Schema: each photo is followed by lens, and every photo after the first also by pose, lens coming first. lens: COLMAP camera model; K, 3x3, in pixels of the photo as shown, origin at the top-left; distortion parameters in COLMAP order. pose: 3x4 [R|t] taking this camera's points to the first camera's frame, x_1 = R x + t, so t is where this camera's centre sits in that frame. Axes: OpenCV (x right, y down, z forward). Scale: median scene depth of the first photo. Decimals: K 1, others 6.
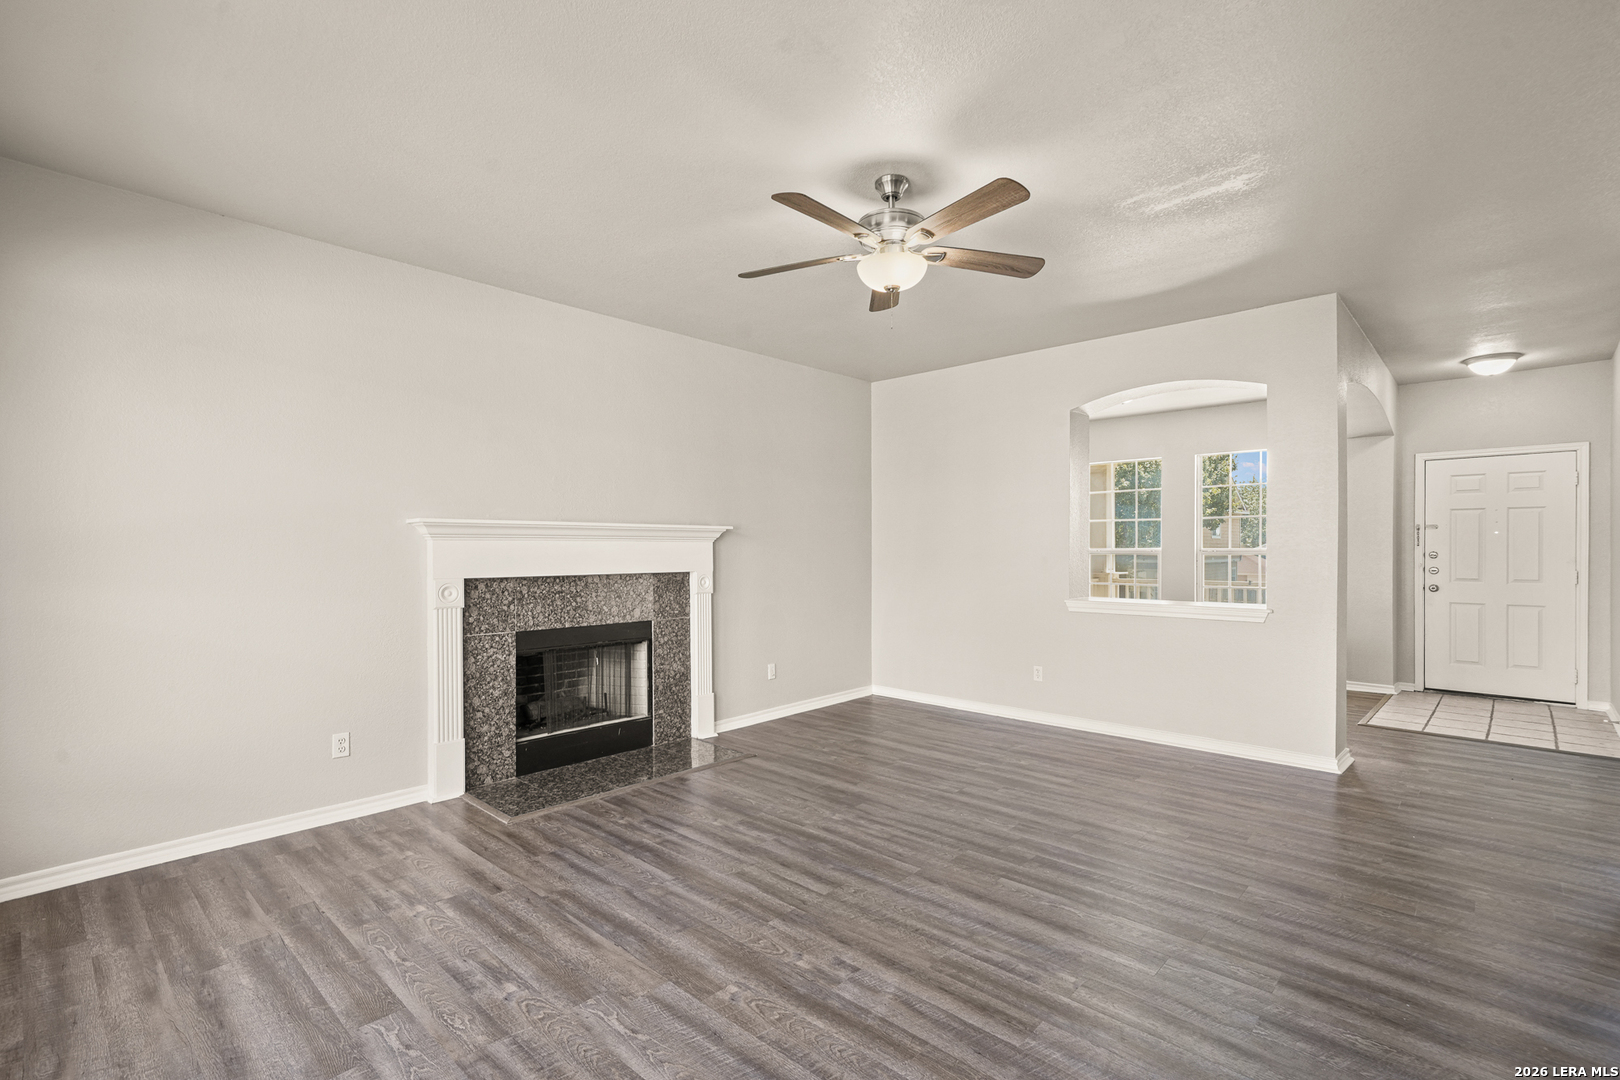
lens RADIAL K [[741.2, 0, 811.6], [0, 741.2, 549.3], [0, 0, 1]] dist [0.001107, 0.000189]
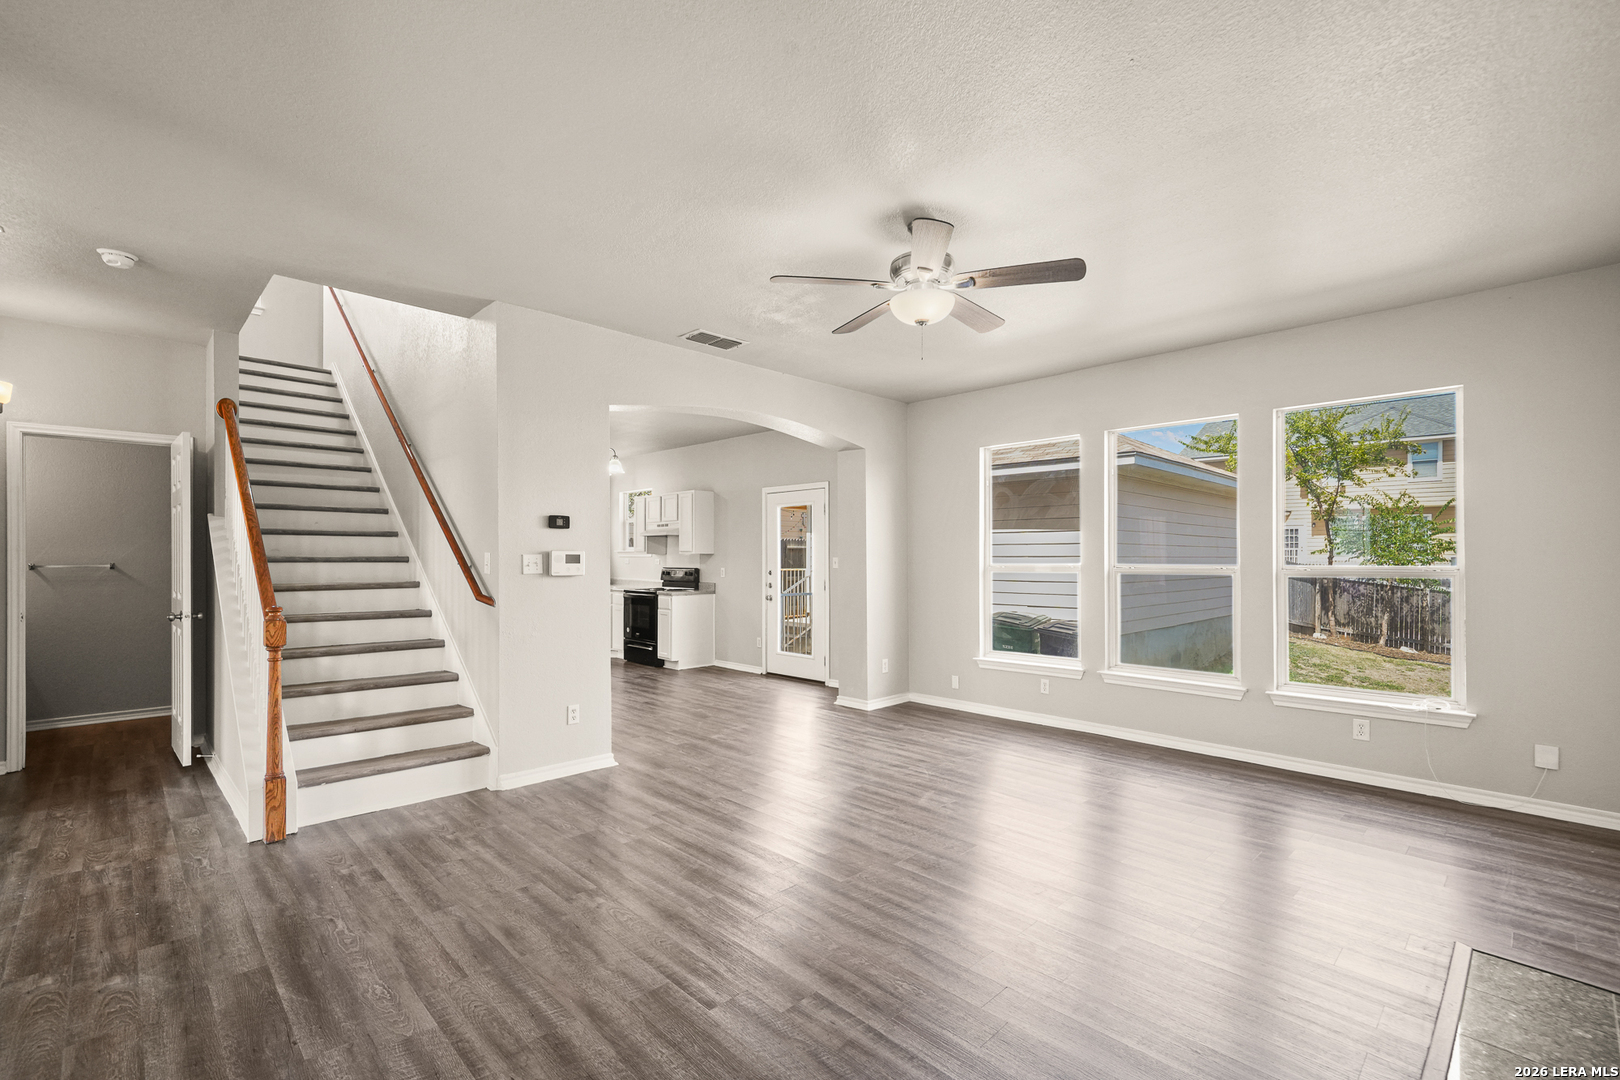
lens RADIAL K [[710.1, 0, 810.2], [0, 710.1, 553.6], [0, 0, 1]] dist [0.011250, -0.000017]
pose [[-0.998762, -0.000351, 0.049734, 0.191559], [-0.000657, 0.999981, -0.006130, -0.006003], [-0.049731, -0.006156, -0.998744, 1.781158]]
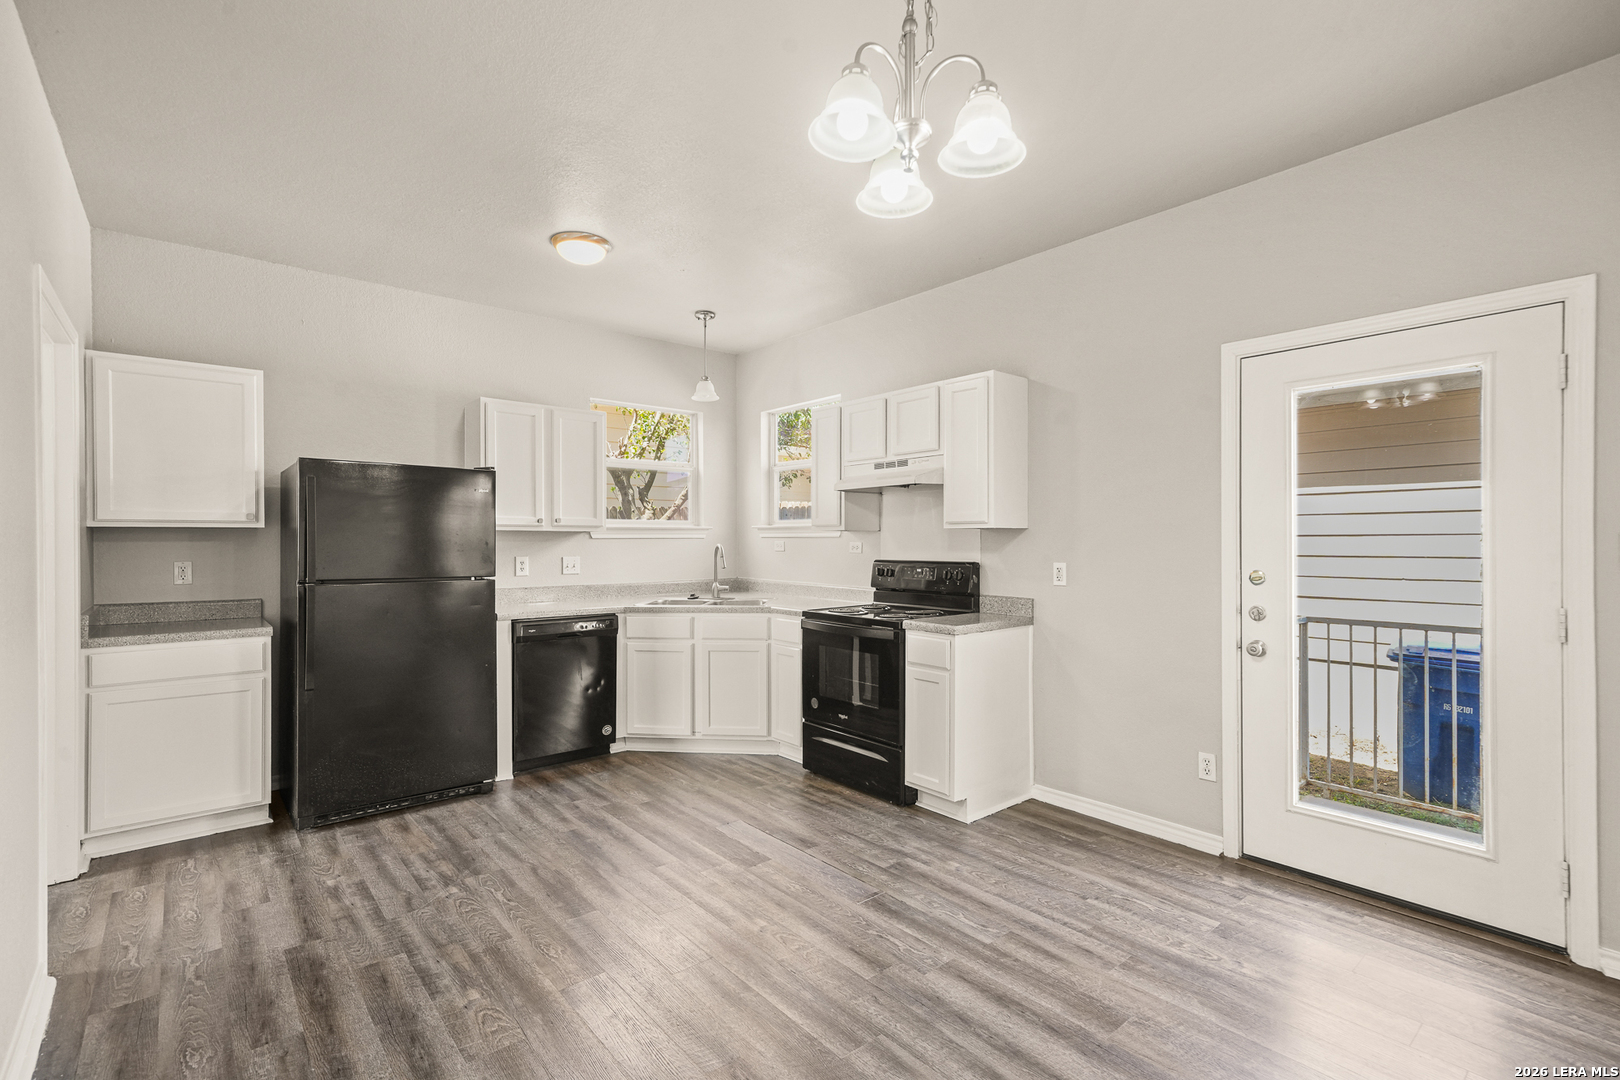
lens RADIAL K [[733.1, 0, 810.0], [0, 733.1, 540.0], [0, 0, 1]] dist [0.007565, 0.000845]
pose [[-0.993156, 0.001781, 0.116785, 0.864141], [0.001645, 0.999998, -0.001261, -0.002395], [-0.116787, -0.001060, -0.993156, 0.357647]]
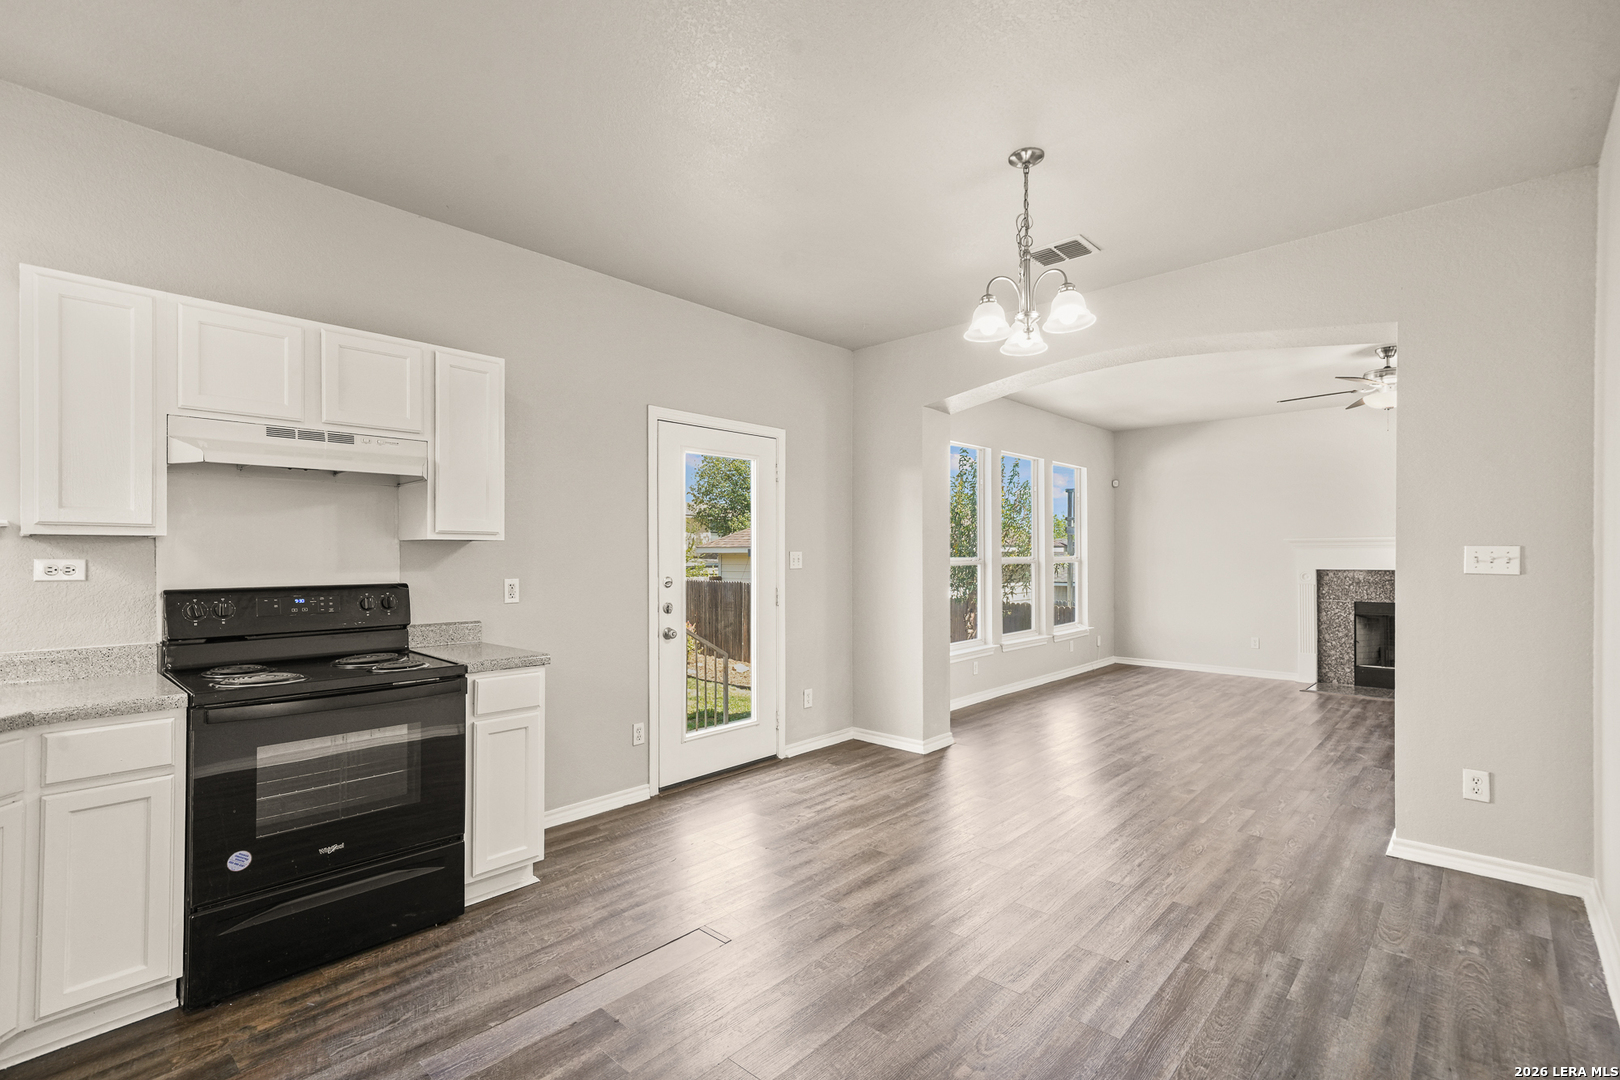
lens RADIAL K [[741.2, 0, 811.6], [0, 741.2, 549.3], [0, 0, 1]] dist [0.001107, 0.000189]
pose [[0.004299, -0.005047, -0.999978, 1.646248], [0.001601, 0.999986, -0.005040, -0.004682], [0.999989, -0.001579, 0.004307, -0.339653]]
